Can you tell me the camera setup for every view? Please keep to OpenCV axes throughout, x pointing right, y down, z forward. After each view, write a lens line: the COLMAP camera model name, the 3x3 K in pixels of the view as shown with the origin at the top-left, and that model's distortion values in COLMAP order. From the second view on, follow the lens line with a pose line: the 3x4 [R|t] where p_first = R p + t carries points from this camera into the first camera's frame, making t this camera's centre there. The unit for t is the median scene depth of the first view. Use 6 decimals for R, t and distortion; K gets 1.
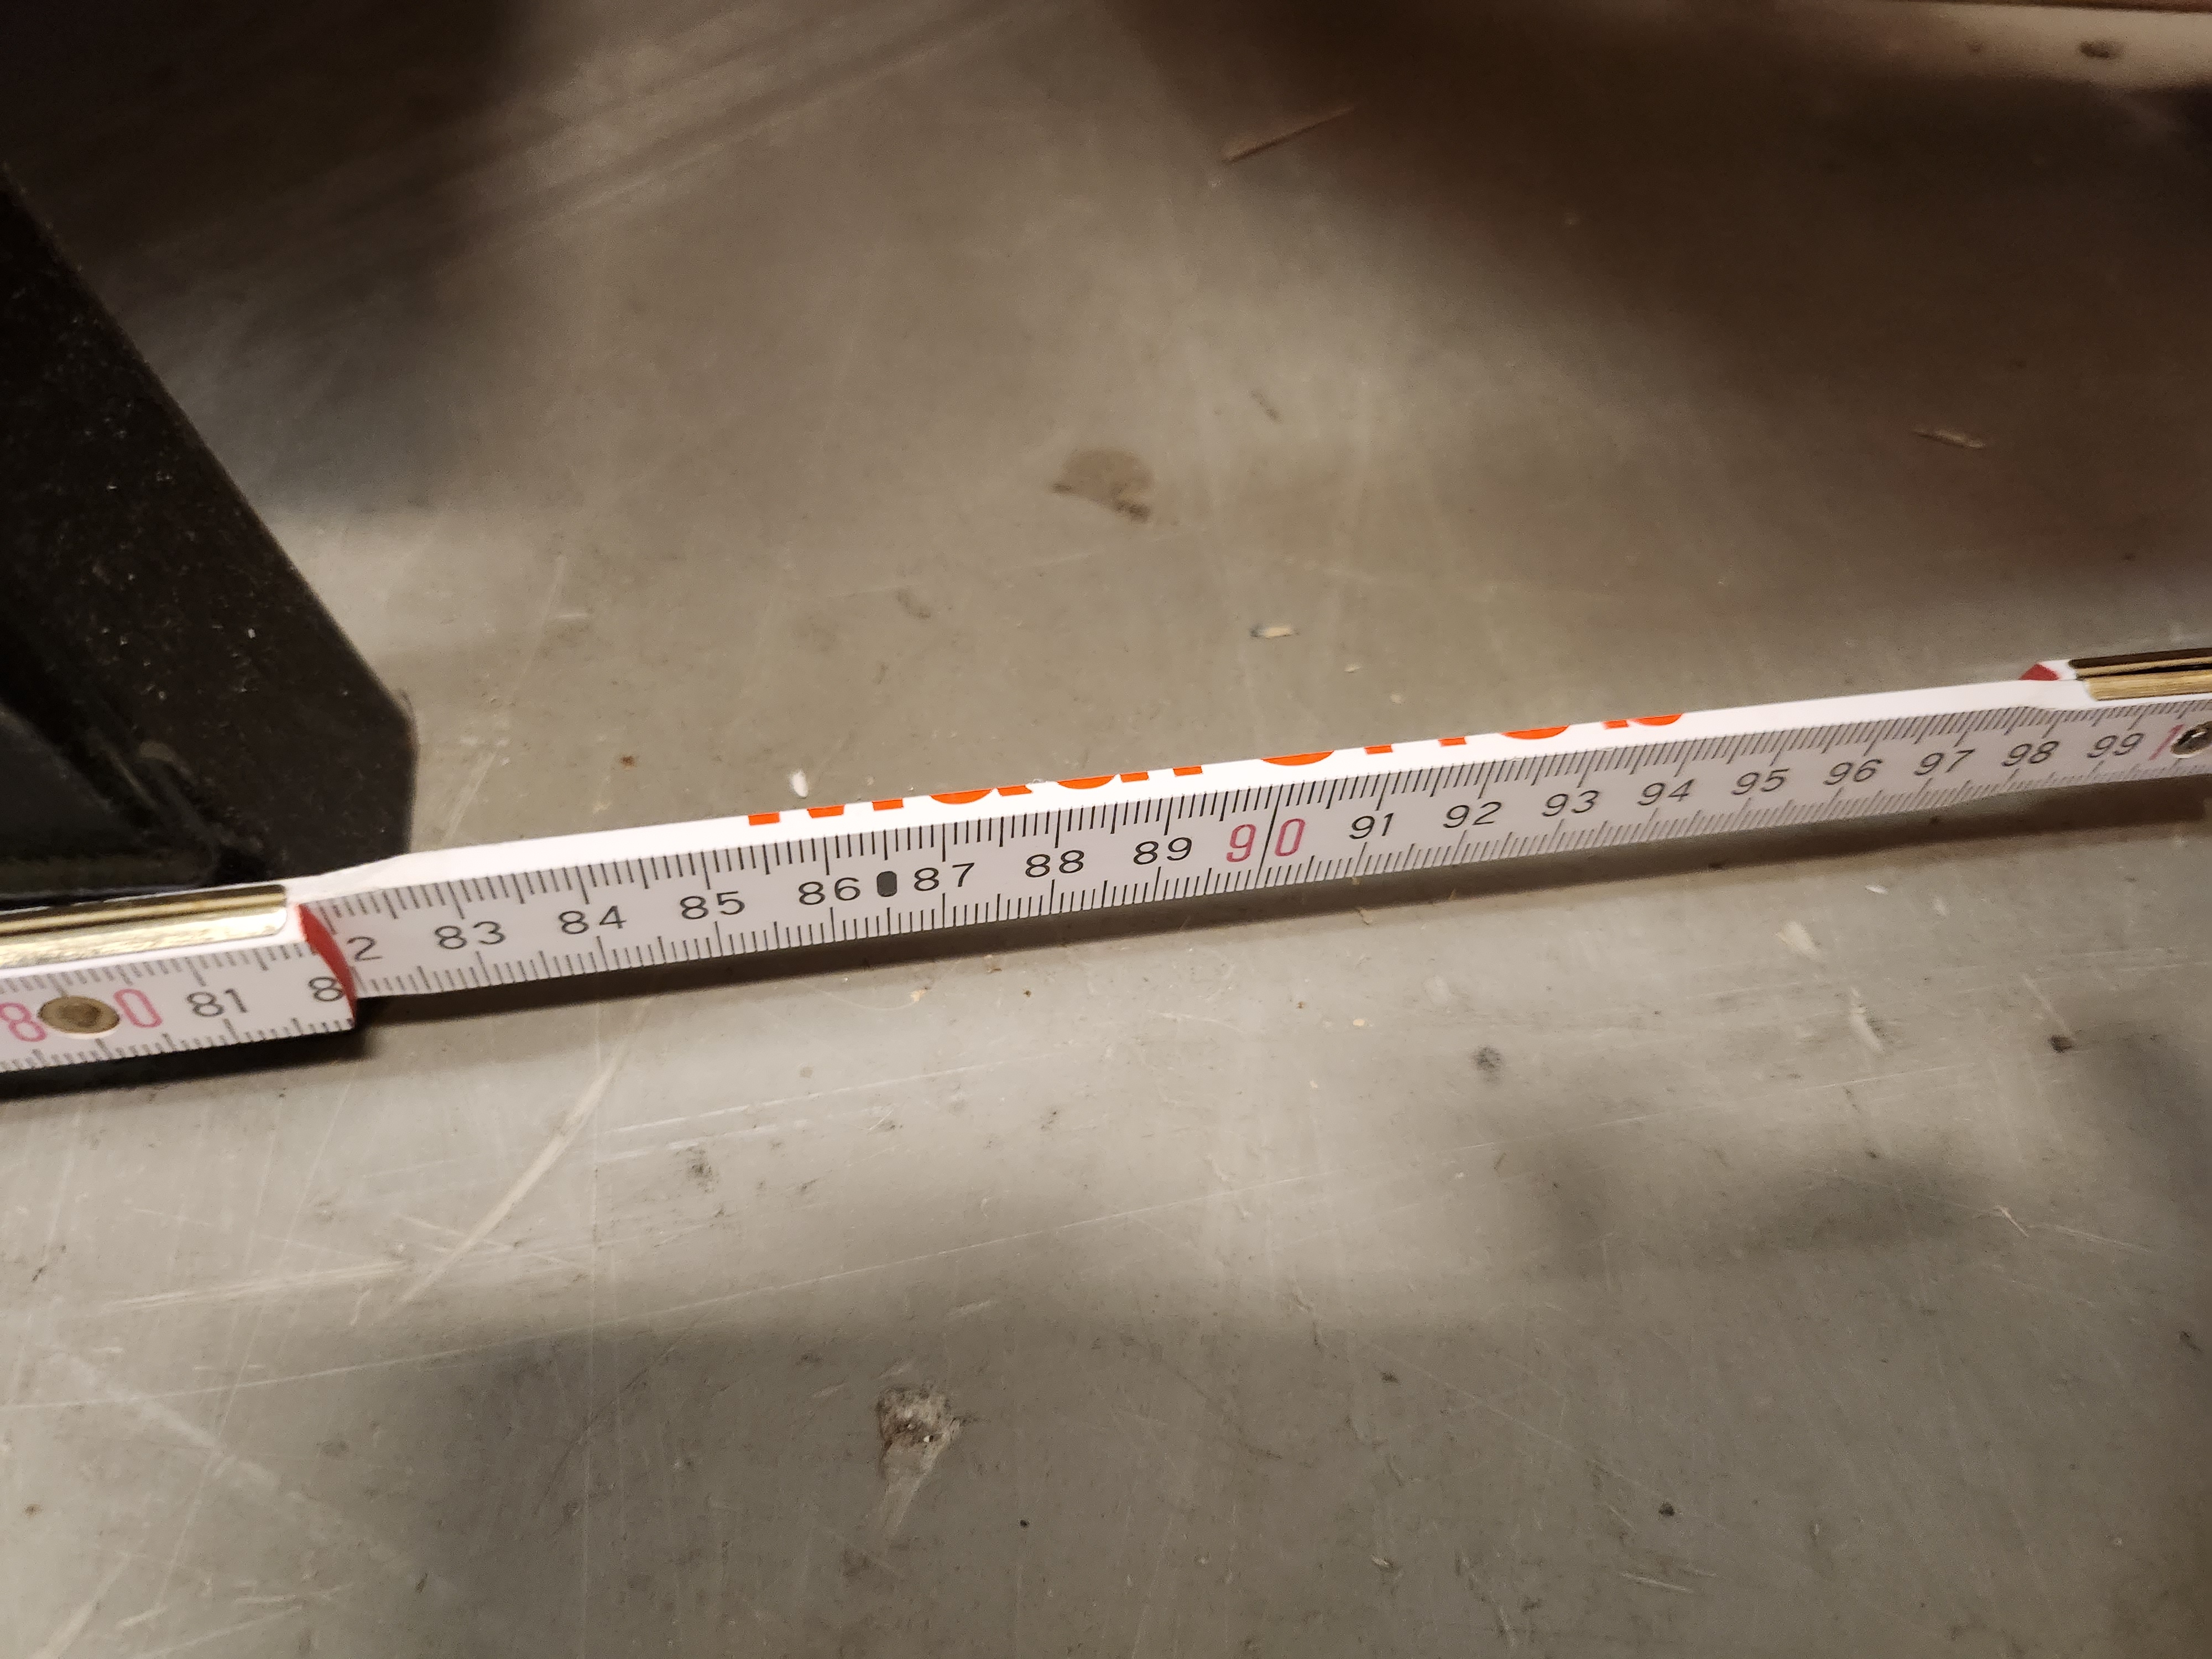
lens RADIAL K [[1691.3, 0, 1106.0], [0, 1691.3, 829.5], [0, 0, 1]] dist [-0.006957, -0.005689]
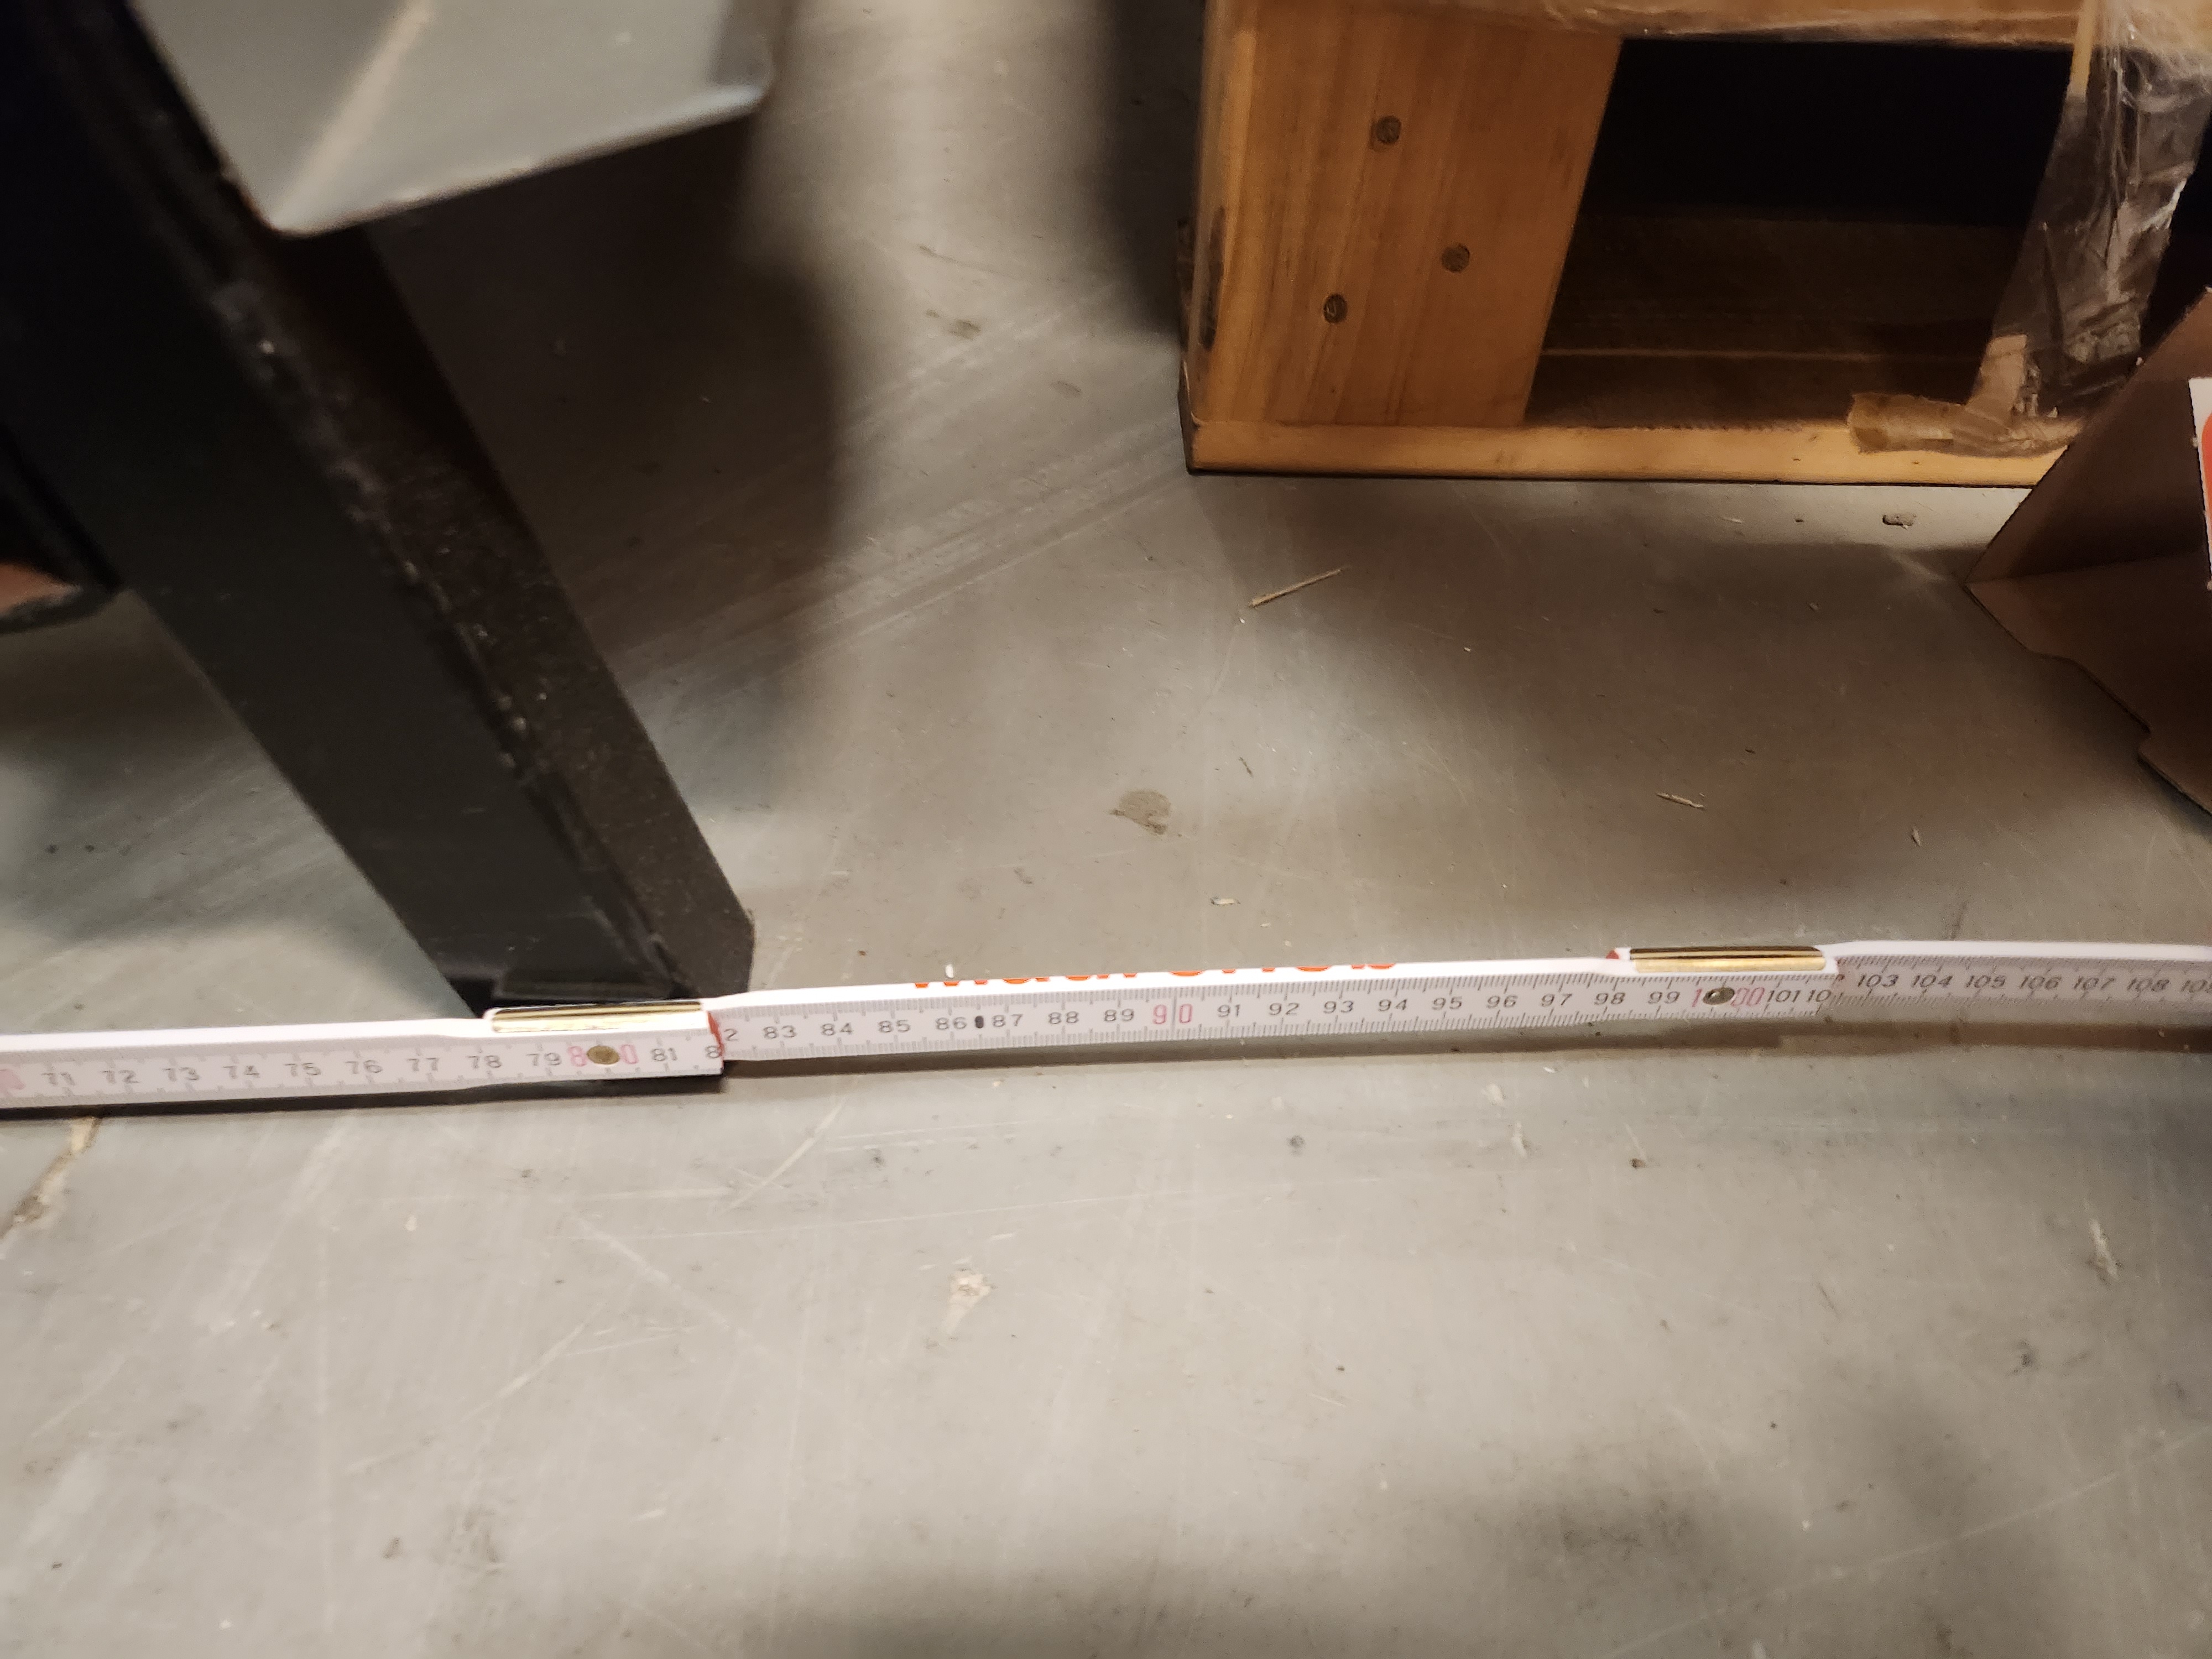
lens RADIAL K [[1539.0, 0, 1165.5], [0, 1539.0, 856.1], [0, 0, 1]] dist [0.039522, -0.051187]
pose [[0.994169, 0.058923, -0.090315, 0.241000], [-0.068403, 0.992038, -0.105746, 0.013875], [0.083365, 0.111307, 0.990283, -0.816852]]
